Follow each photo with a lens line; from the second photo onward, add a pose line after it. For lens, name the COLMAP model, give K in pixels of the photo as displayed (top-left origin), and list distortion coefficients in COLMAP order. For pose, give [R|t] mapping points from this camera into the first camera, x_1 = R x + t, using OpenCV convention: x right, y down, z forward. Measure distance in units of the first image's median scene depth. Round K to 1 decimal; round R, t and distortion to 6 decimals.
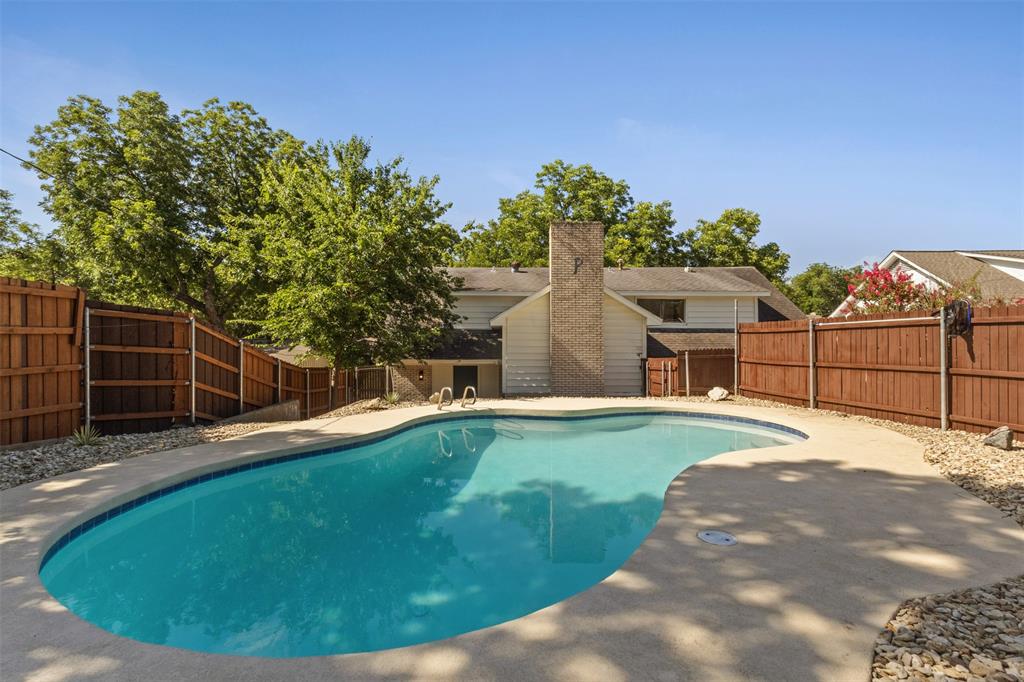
lens RADIAL K [[475.1, 0, 510.8], [0, 475.1, 334.8], [0, 0, 1]] dist [-0.001680, 0.001471]
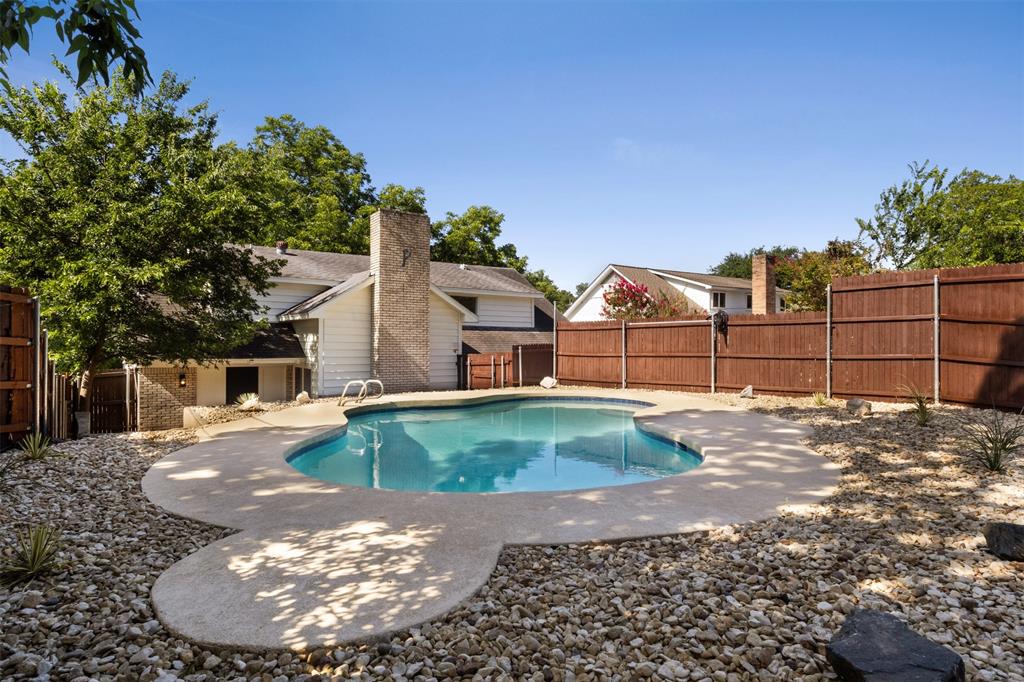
lens RADIAL K [[593.8, 0, 512.0], [0, 593.8, 341.0], [0, 0, 1]] dist [-0.020612, 0.000674]
pose [[0.821412, 0.004826, 0.570316, -0.363589], [-0.010068, 0.999931, 0.006040, 0.012495], [-0.570247, -0.010703, 0.821404, -0.103735]]
